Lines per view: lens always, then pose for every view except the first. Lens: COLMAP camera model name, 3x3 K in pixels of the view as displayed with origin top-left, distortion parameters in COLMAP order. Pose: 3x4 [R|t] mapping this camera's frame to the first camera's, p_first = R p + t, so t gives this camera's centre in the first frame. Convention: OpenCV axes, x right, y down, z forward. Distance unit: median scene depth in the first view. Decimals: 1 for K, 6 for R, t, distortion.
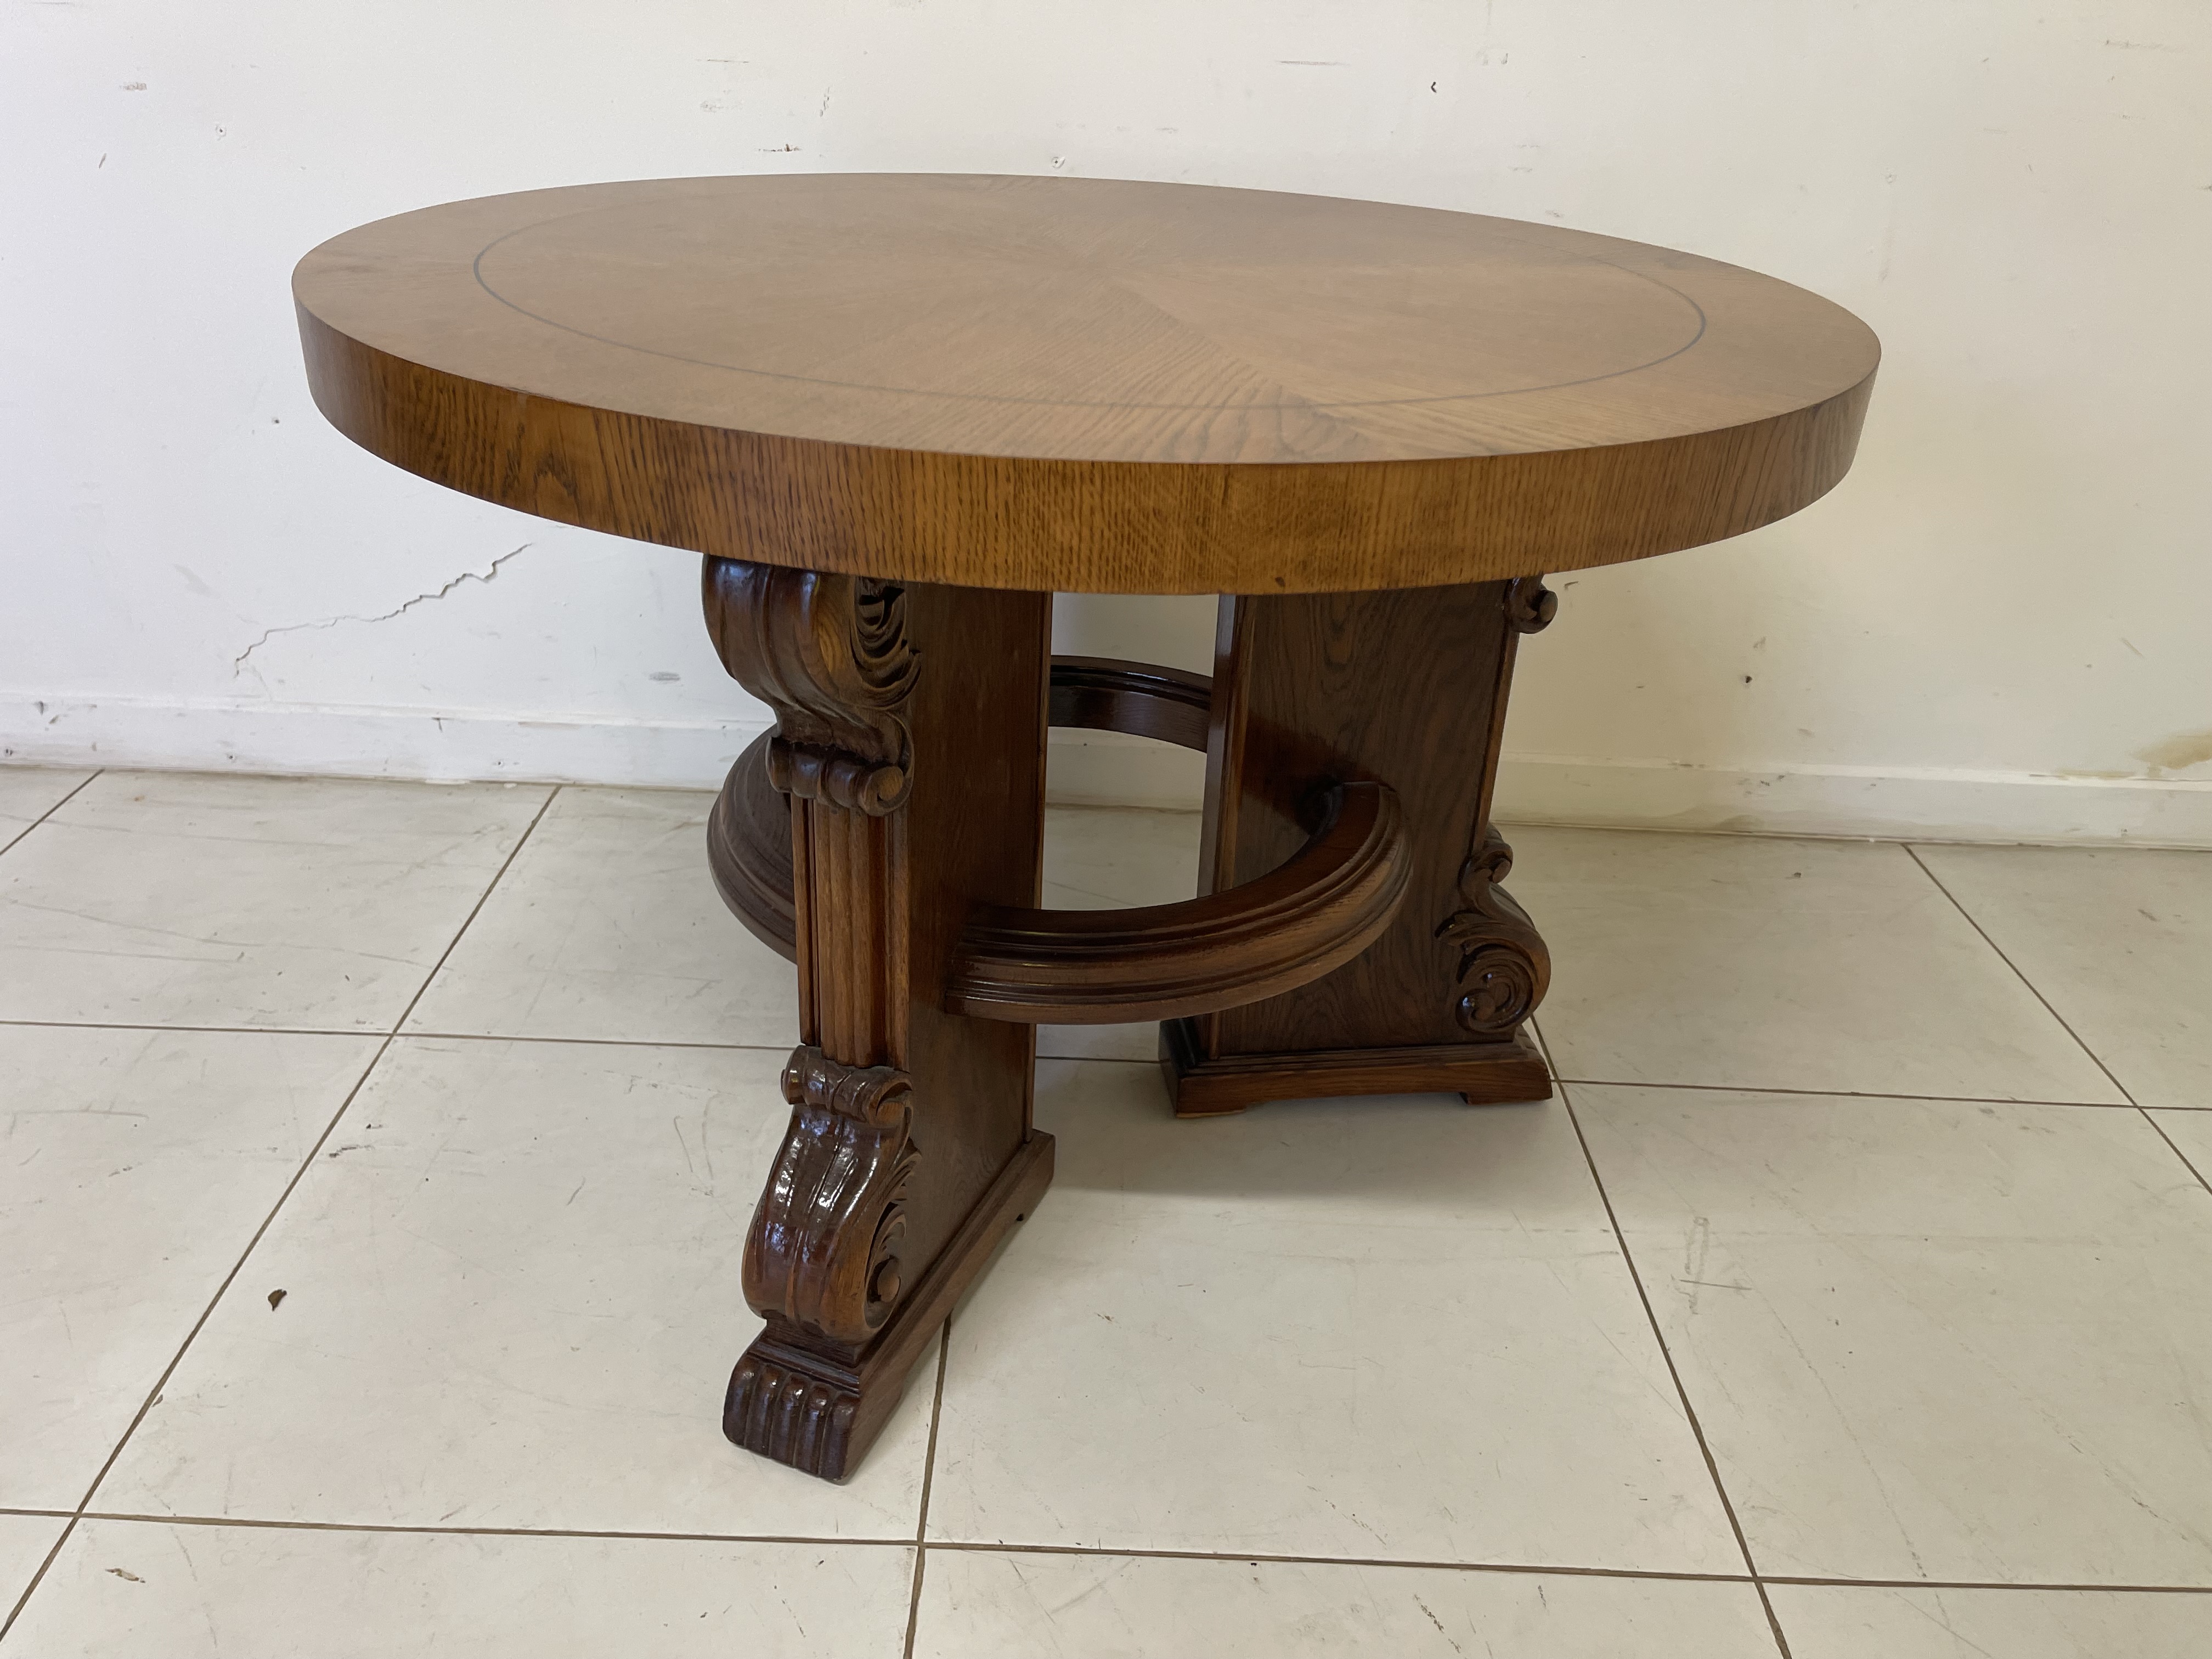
lens RADIAL K [[1656.6, 0, 1091.3], [0, 1656.6, 845.4], [0, 0, 1]] dist [0.039446, -0.044758]
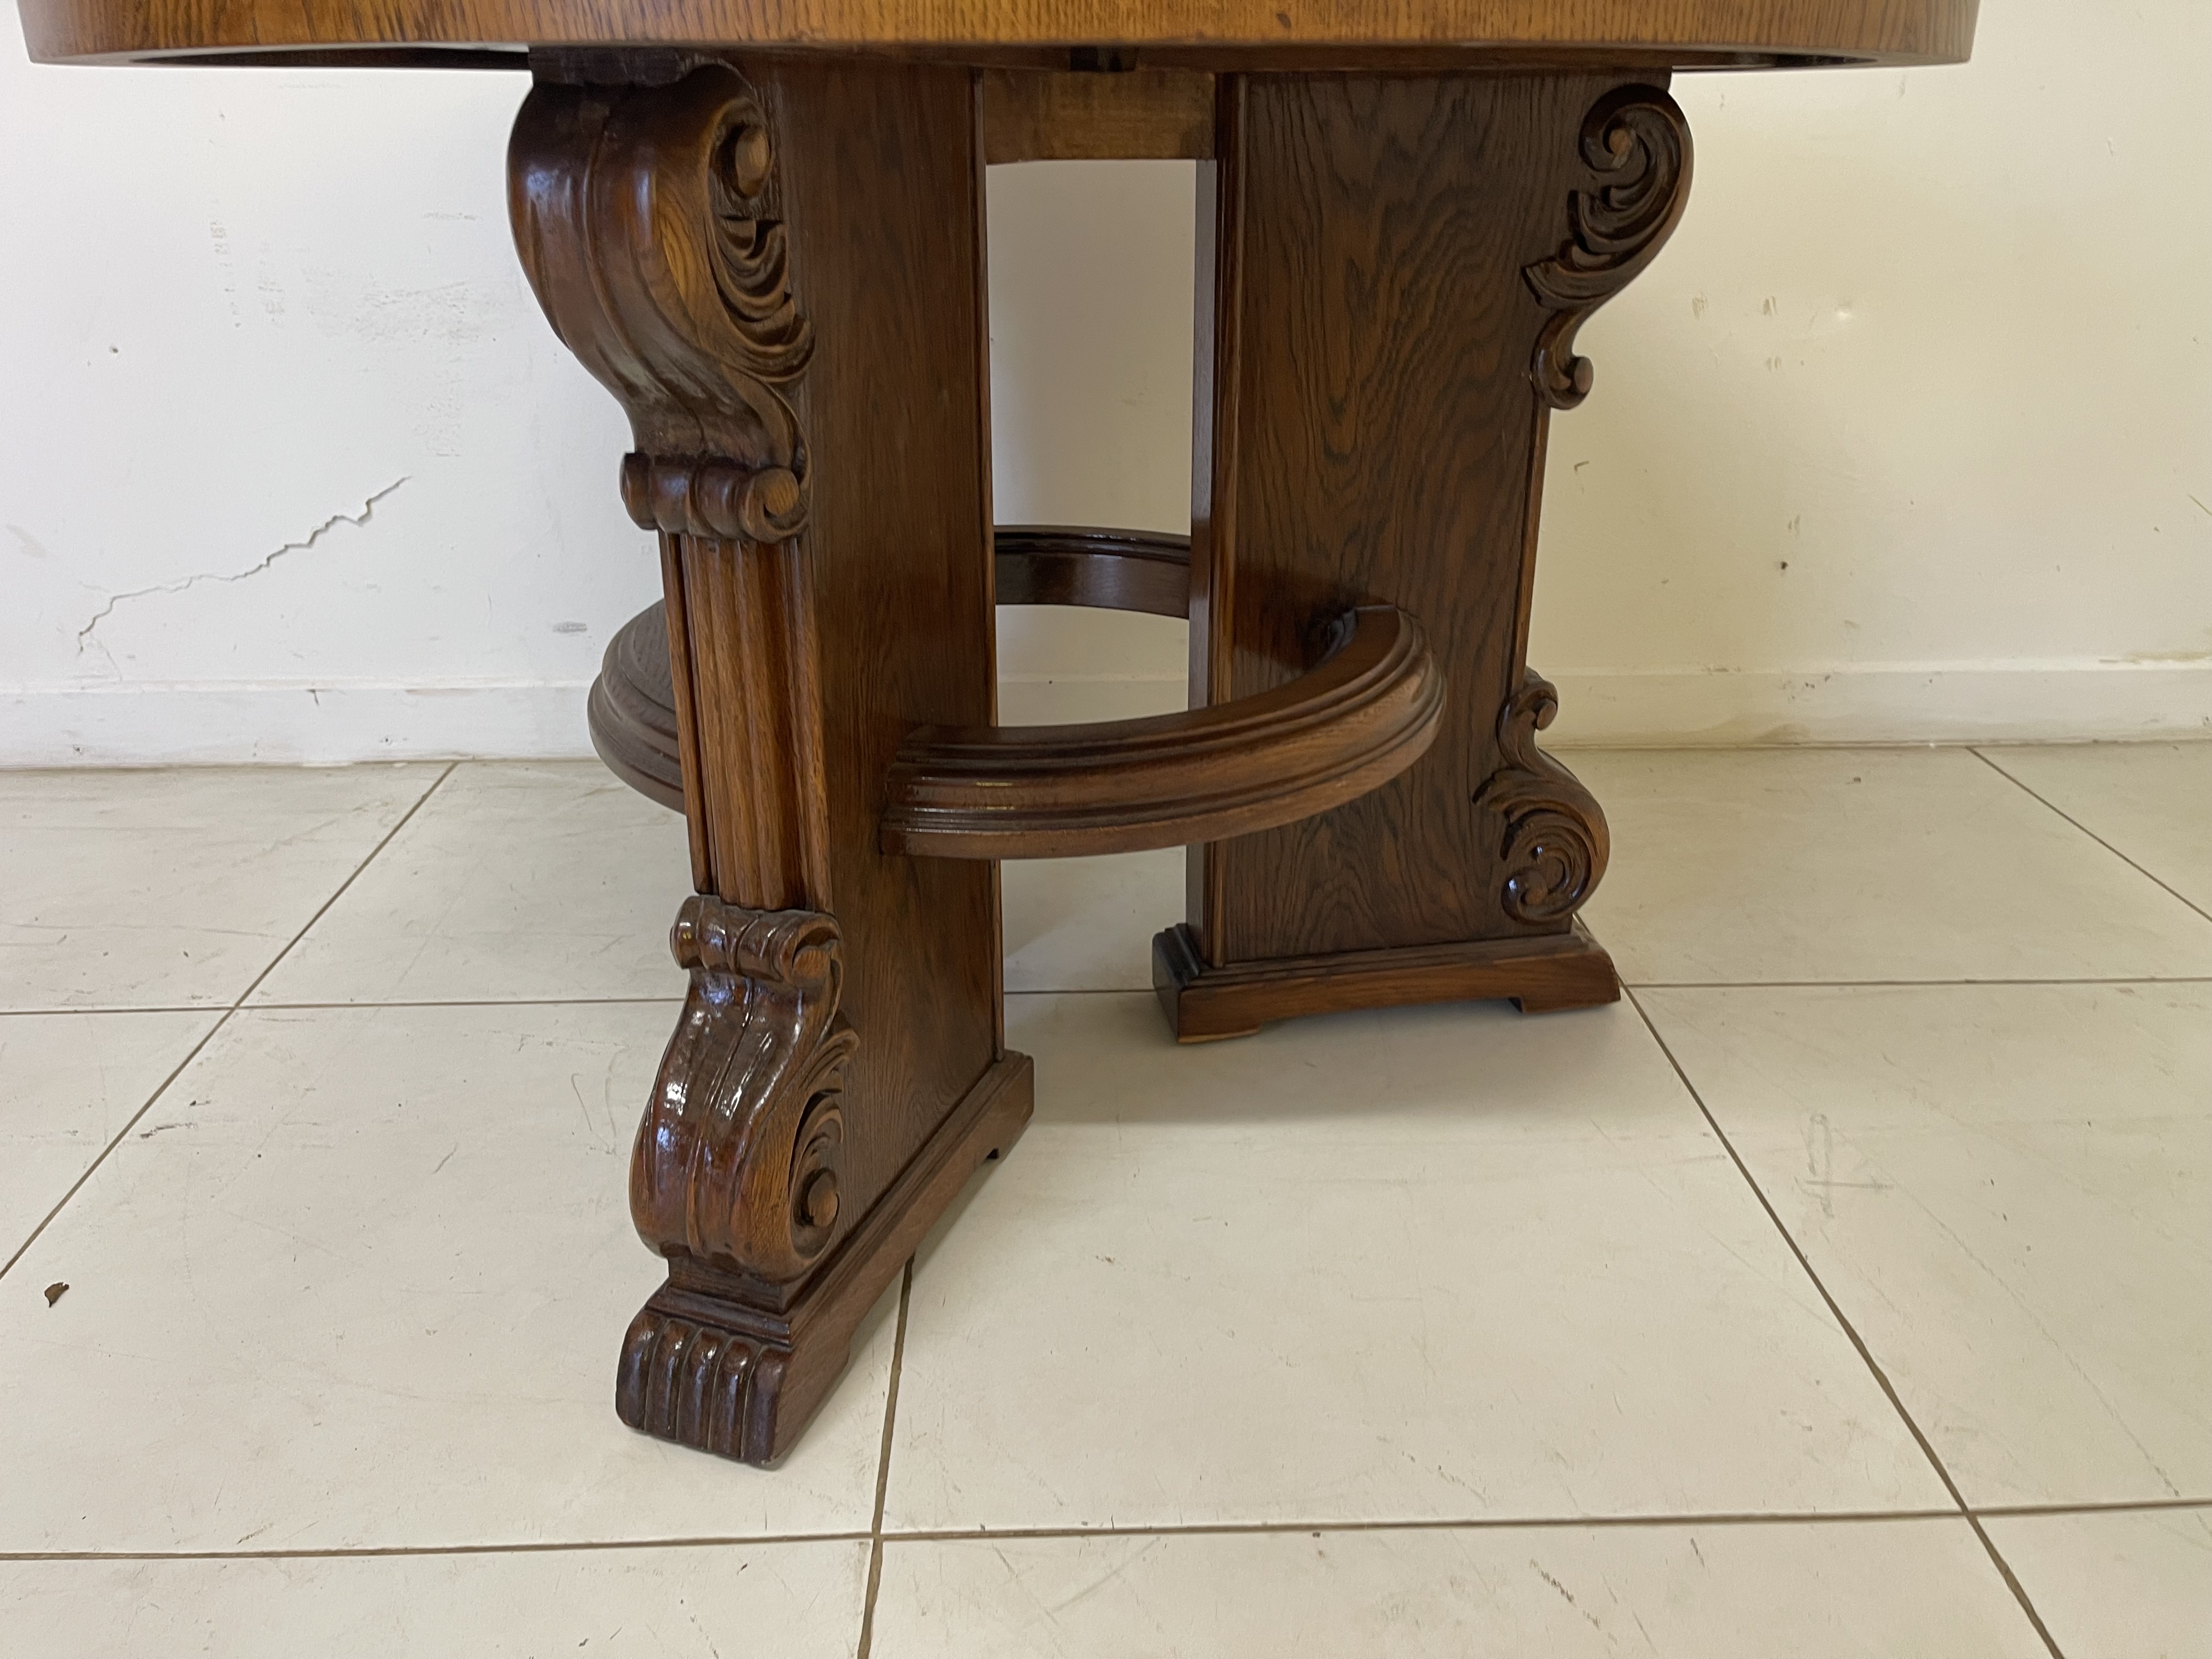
lens RADIAL K [[1659.0, 0, 1104.0], [0, 1659.0, 837.0], [0, 0, 1]] dist [0.044528, -0.057679]
pose [[0.998241, -0.054974, 0.022213, 0.000914], [0.056481, 0.995648, -0.074133, 0.114777], [-0.018041, 0.075257, 0.997001, 0.151480]]
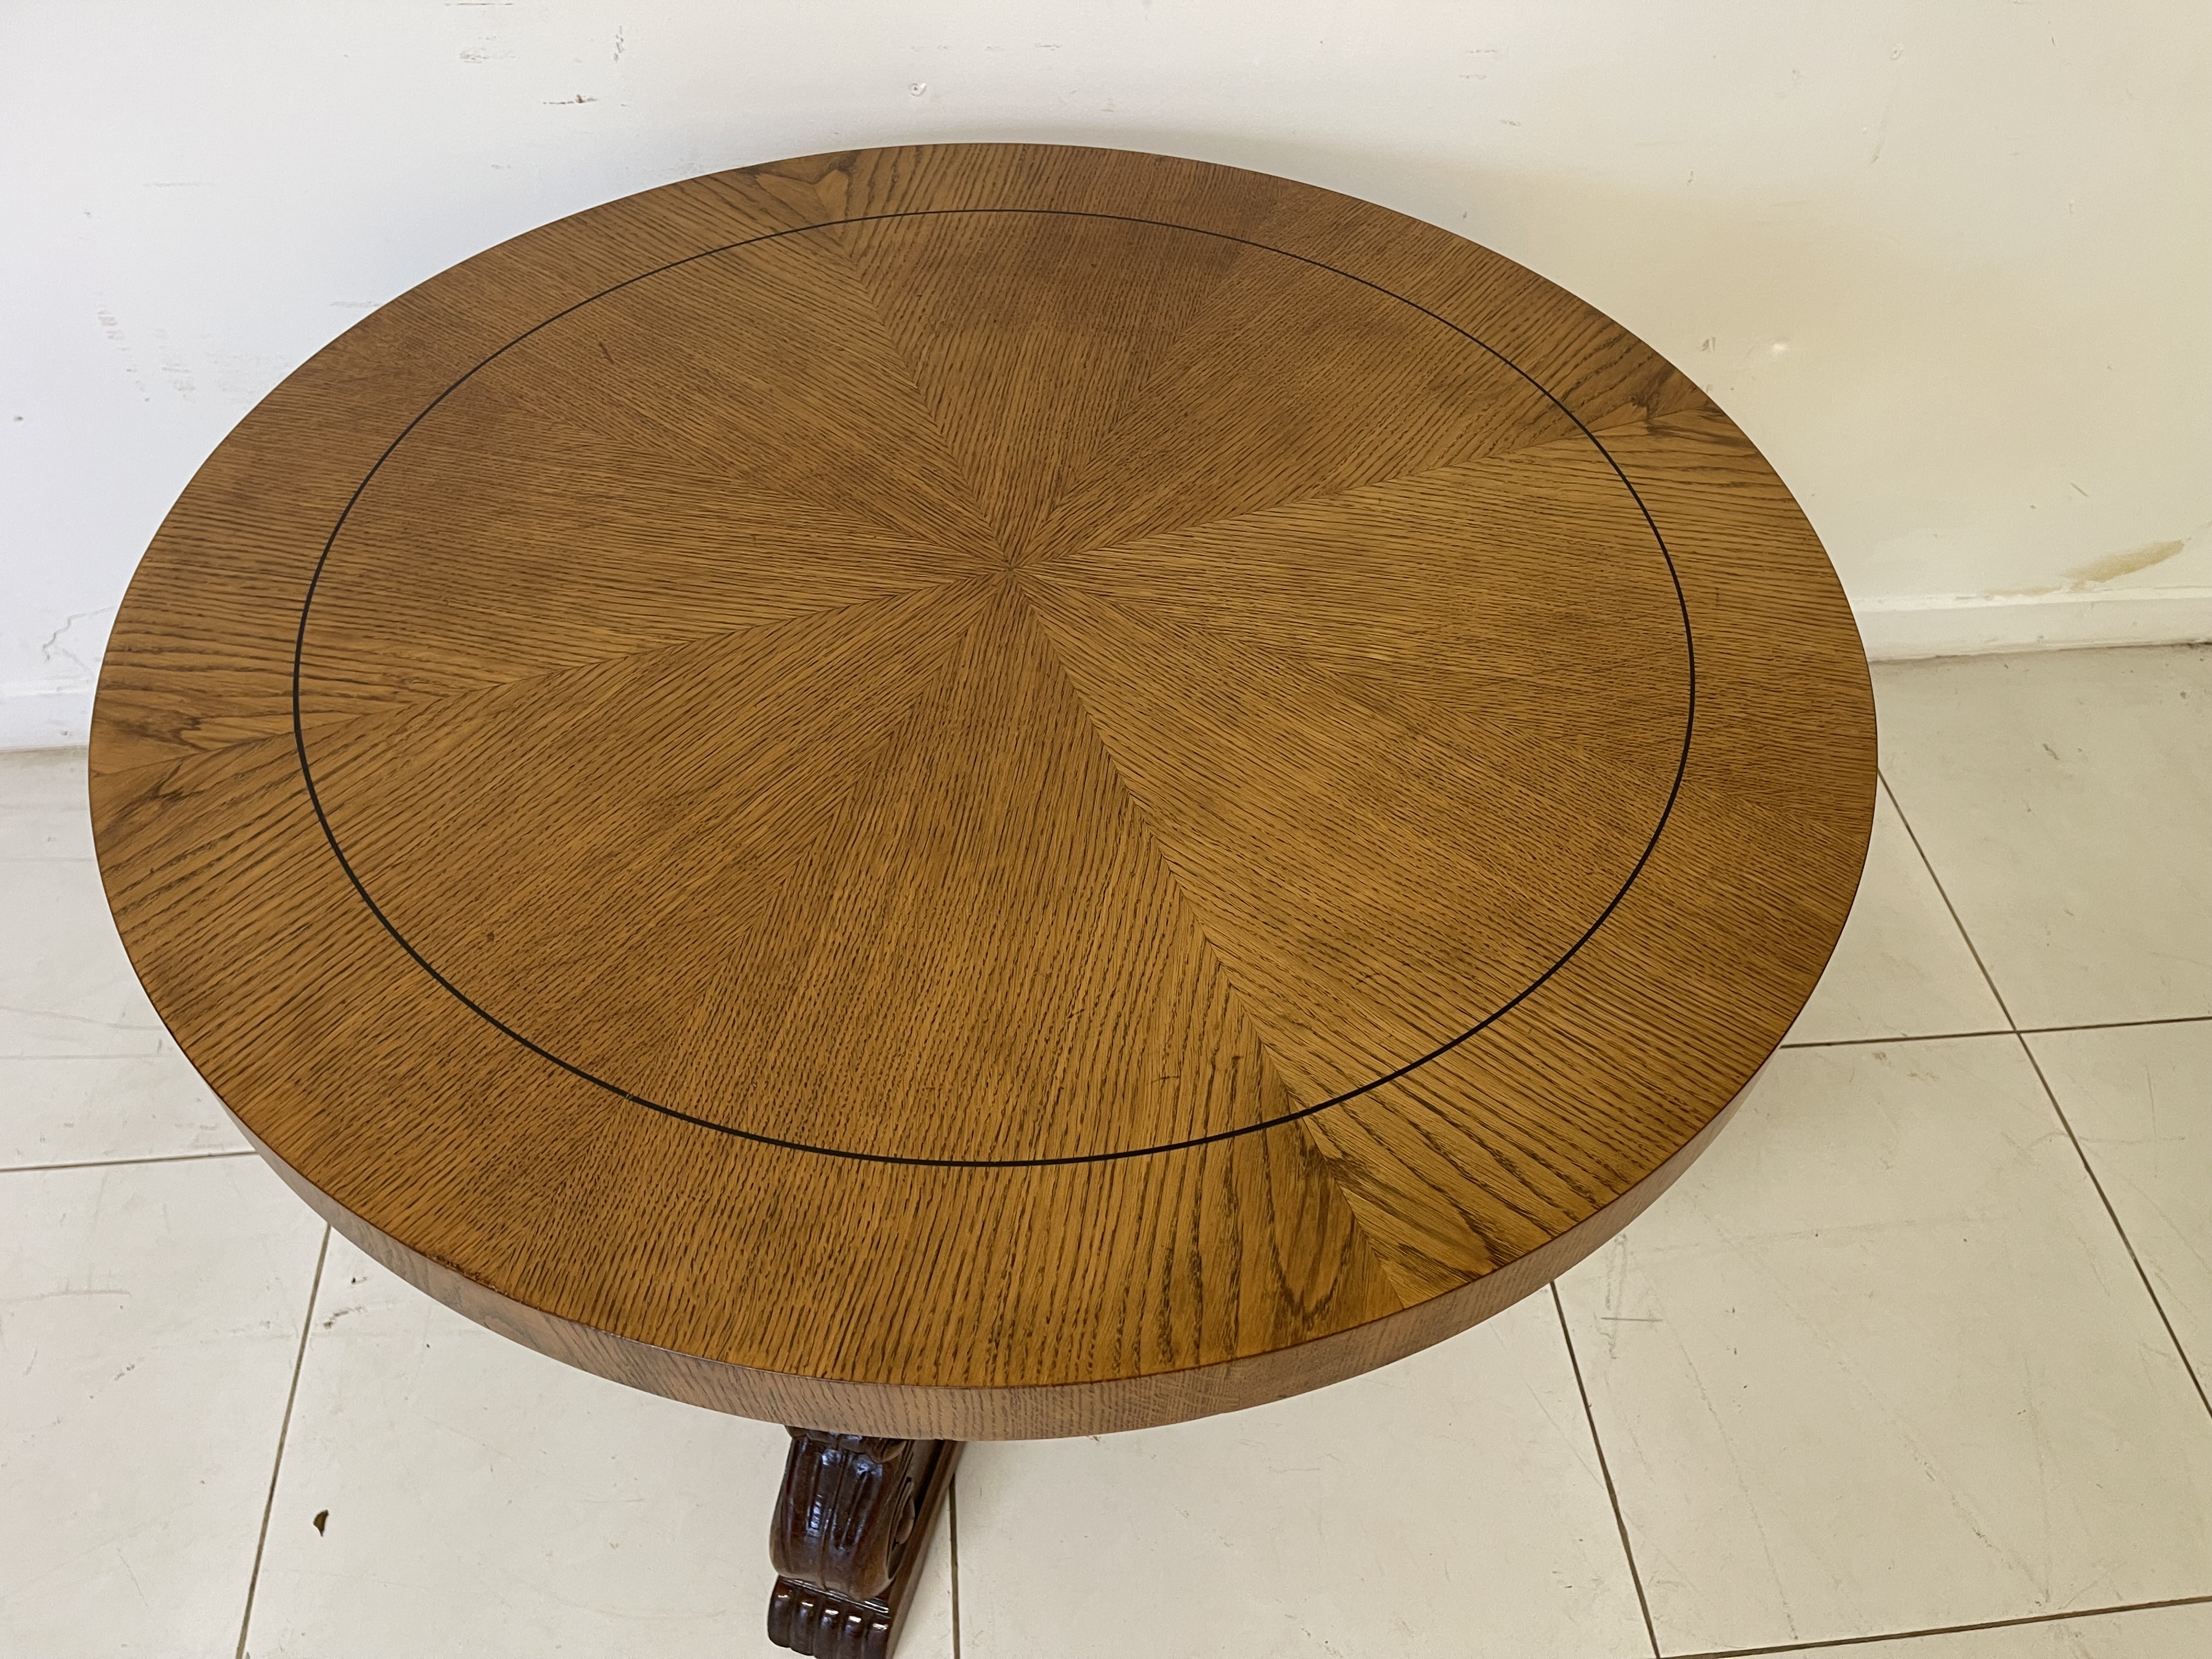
lens RADIAL K [[1653.1, 0, 1112.4], [0, 1653.1, 837.6], [0, 0, 1]] dist [0.058204, -0.086474]
pose [[0.994125, -0.089180, 0.061345, -0.008796], [0.059028, 0.921711, 0.383359, -0.410635], [-0.090731, -0.377486, 0.921560, 0.108577]]
